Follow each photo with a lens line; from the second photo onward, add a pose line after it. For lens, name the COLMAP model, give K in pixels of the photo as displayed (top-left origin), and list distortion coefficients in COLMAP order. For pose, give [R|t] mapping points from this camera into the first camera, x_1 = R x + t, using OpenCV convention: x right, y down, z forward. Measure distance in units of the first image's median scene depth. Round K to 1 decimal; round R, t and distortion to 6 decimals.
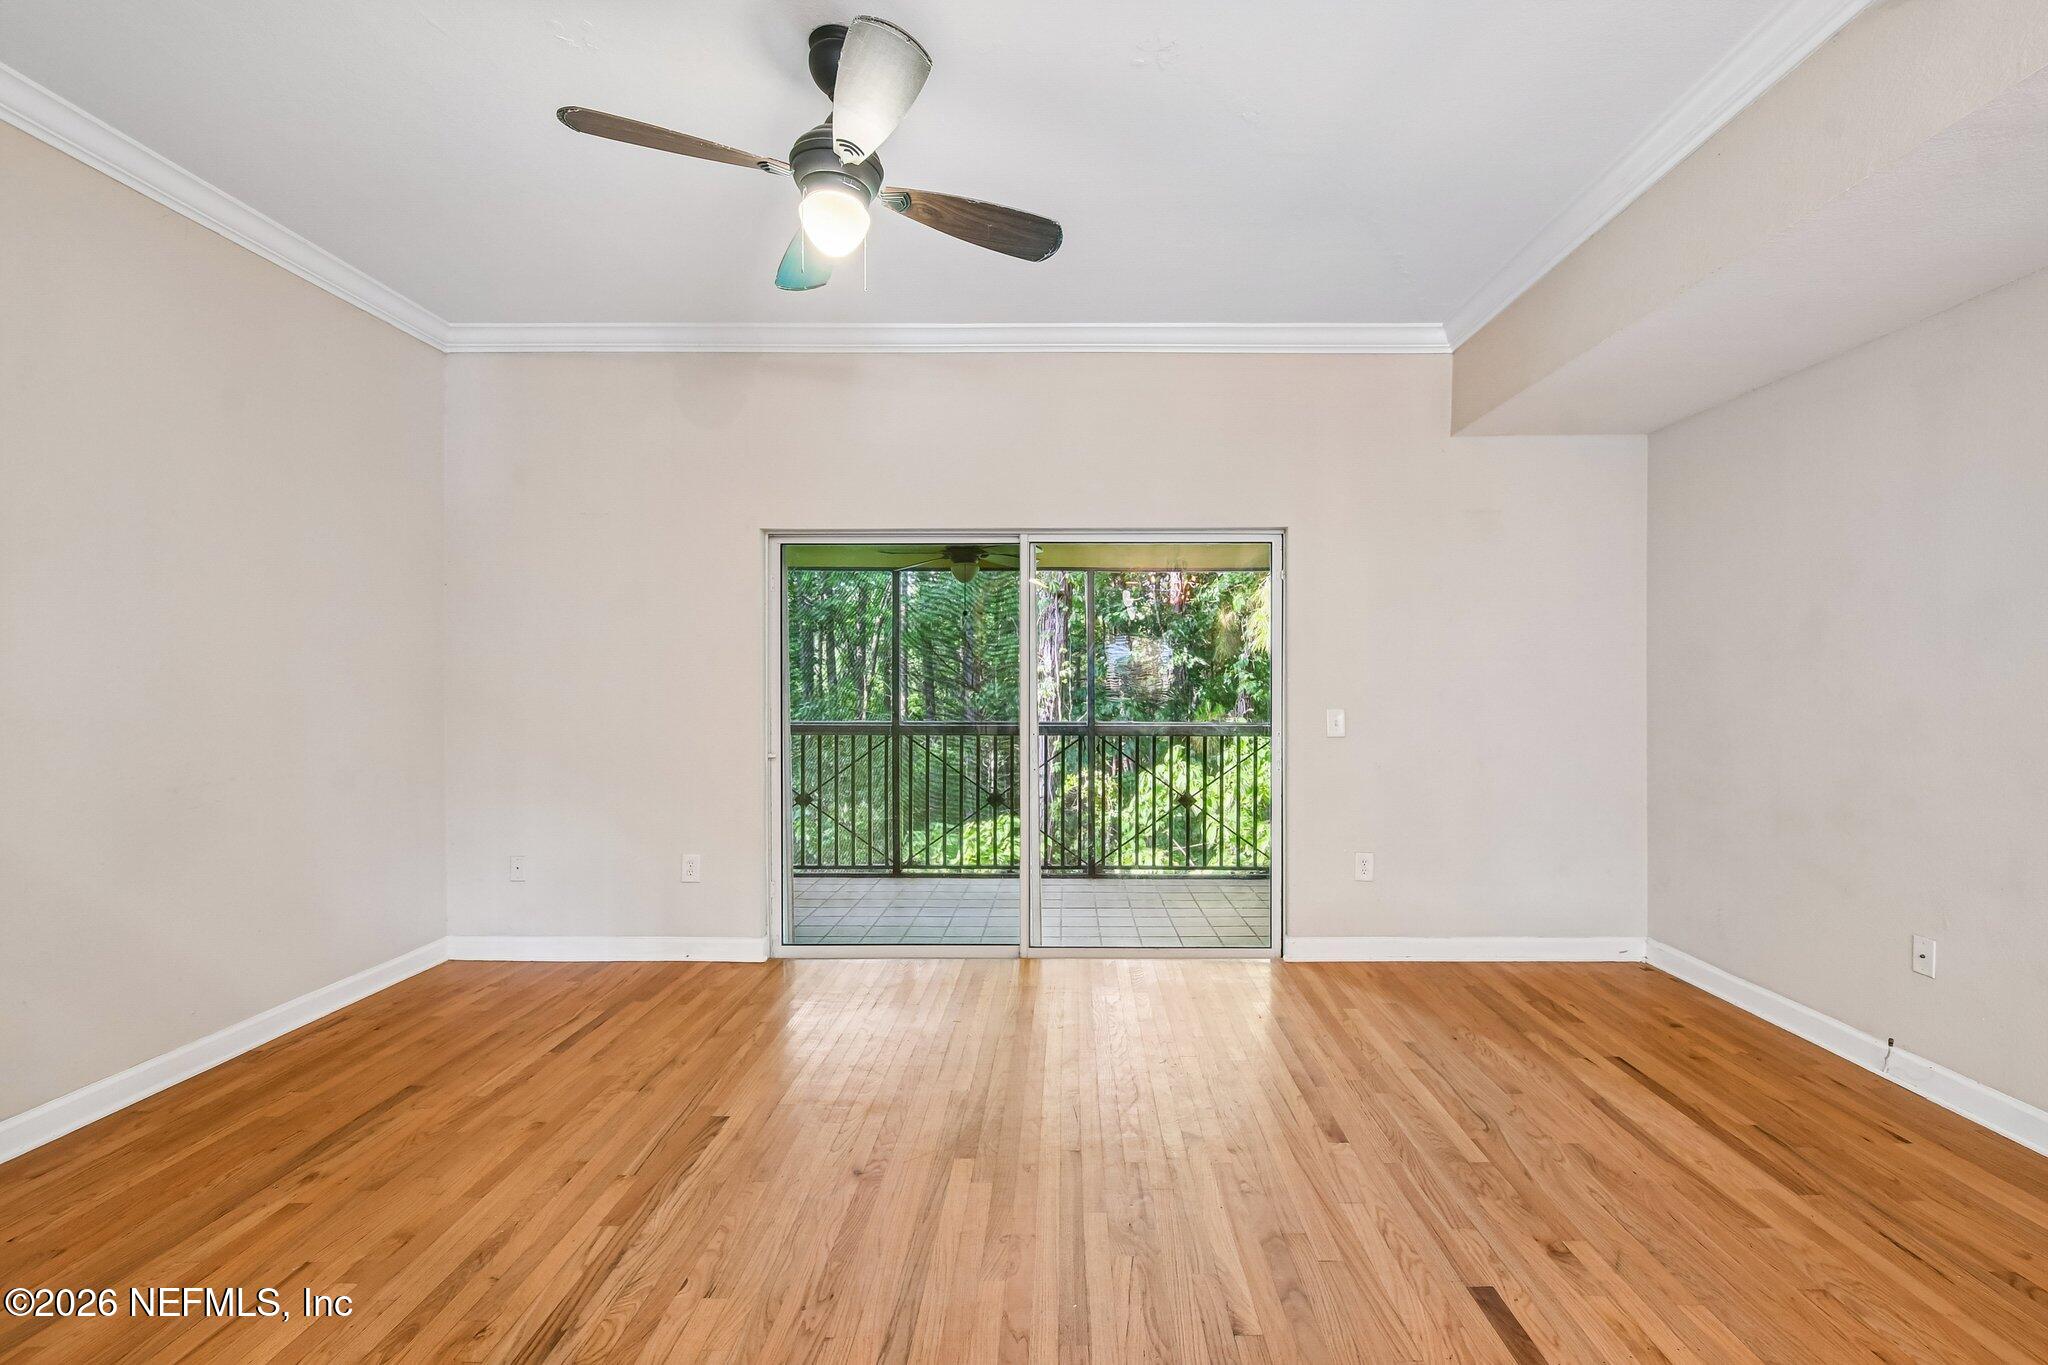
lens RADIAL K [[898.6, 0, 1061.0], [0, 898.6, 682.7], [0, 0, 1]] dist [-0.000695, -0.000266]
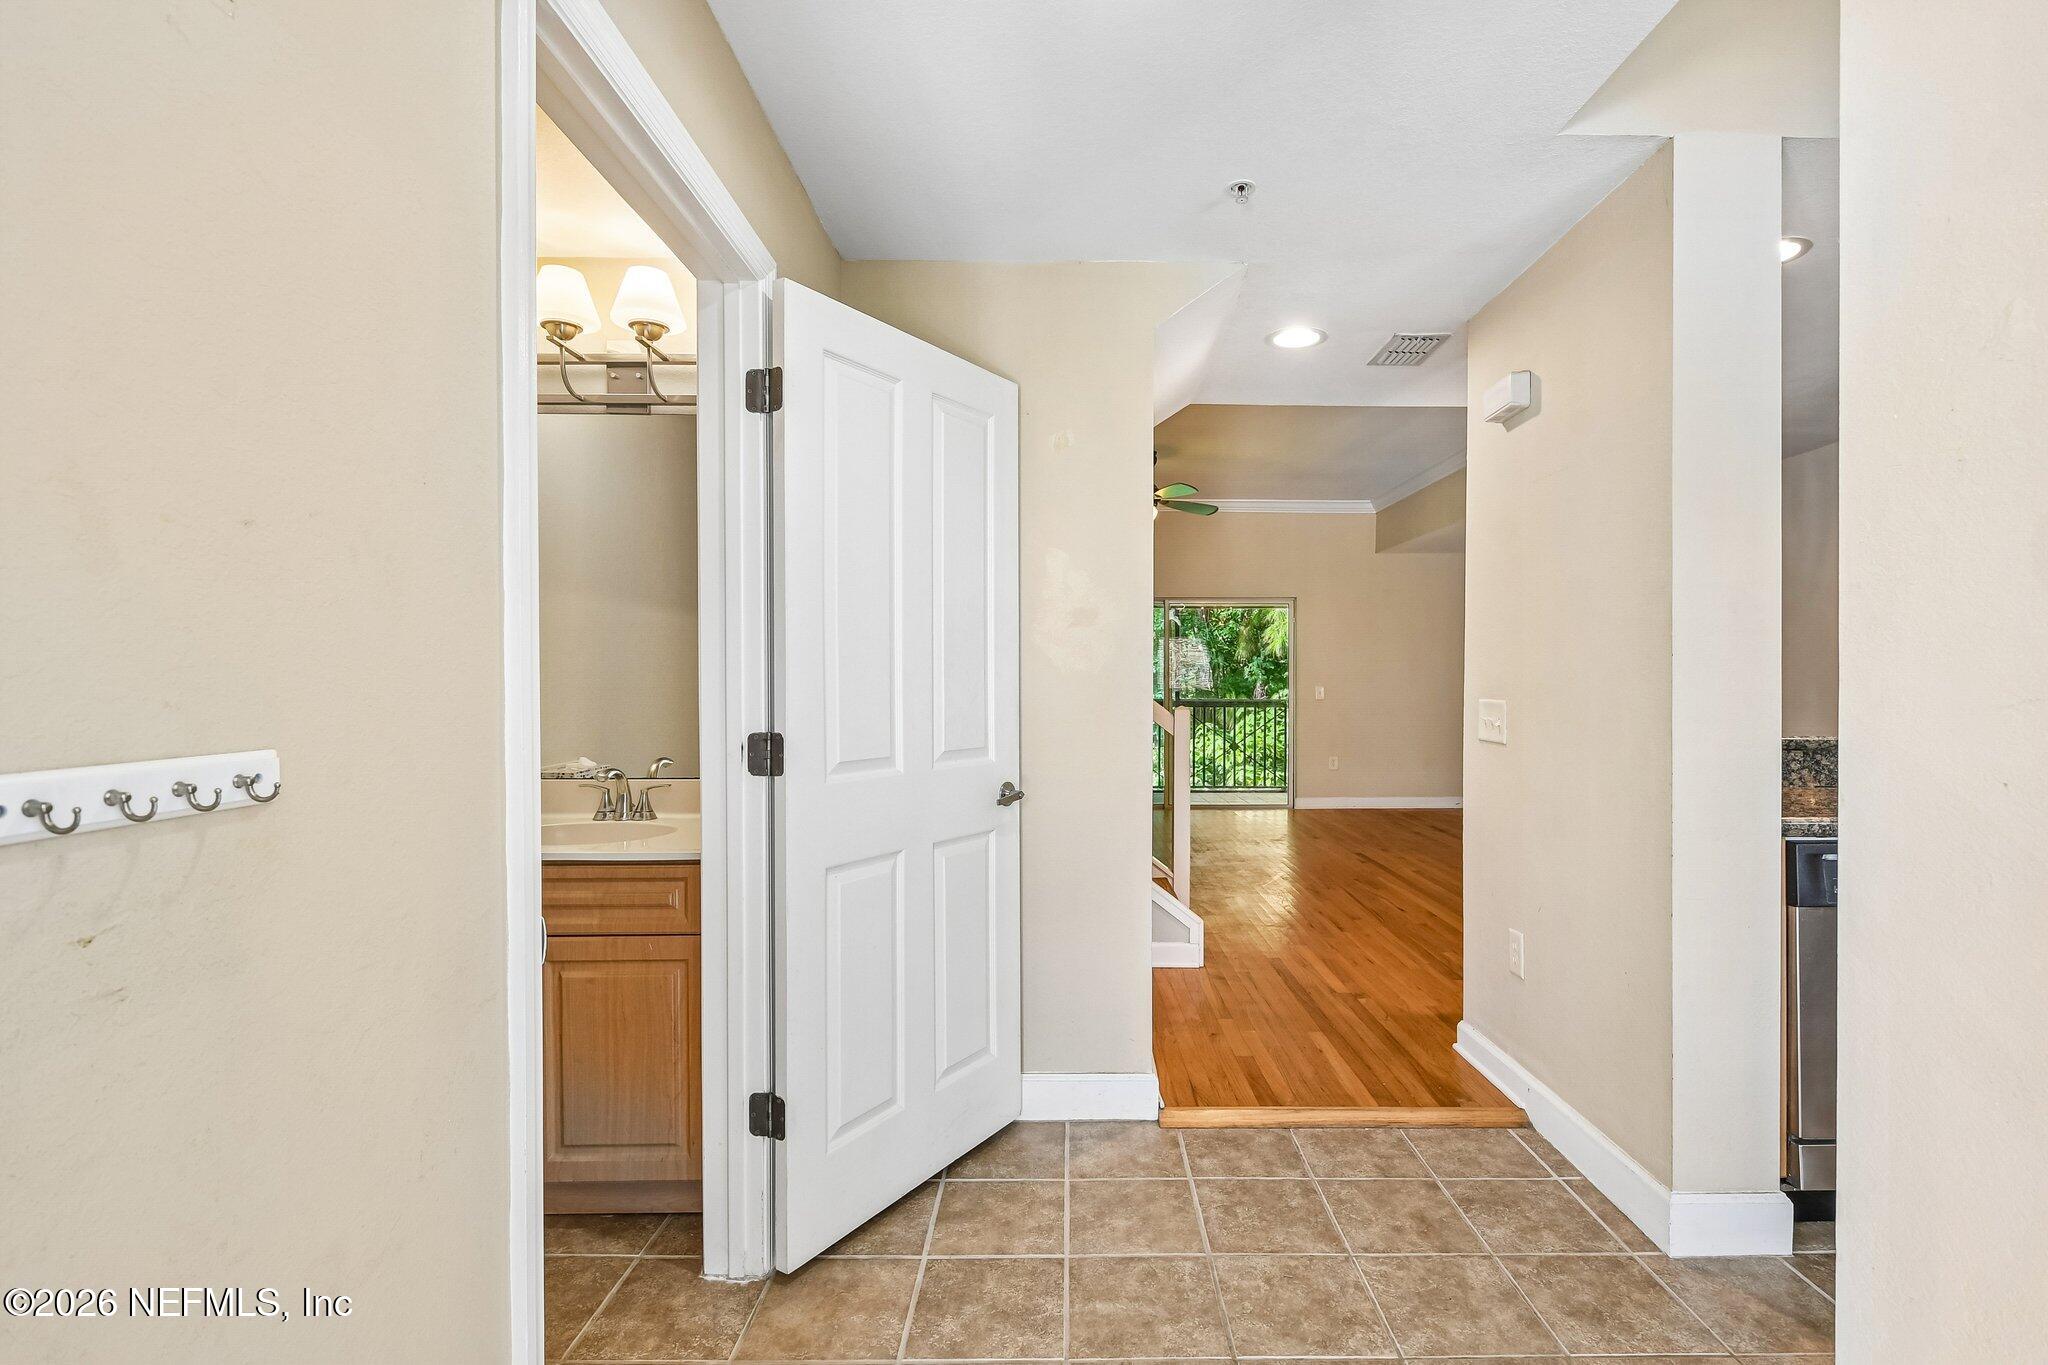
lens RADIAL K [[926.4, 0, 1071.3], [0, 926.4, 683.7], [0, 0, 1]] dist [0.001068, -0.000404]
pose [[0.999831, -0.001393, 0.018350, -0.346257], [0.001387, 0.999999, 0.000357, 0.023853], [-0.018350, -0.000332, 0.999832, -1.275542]]
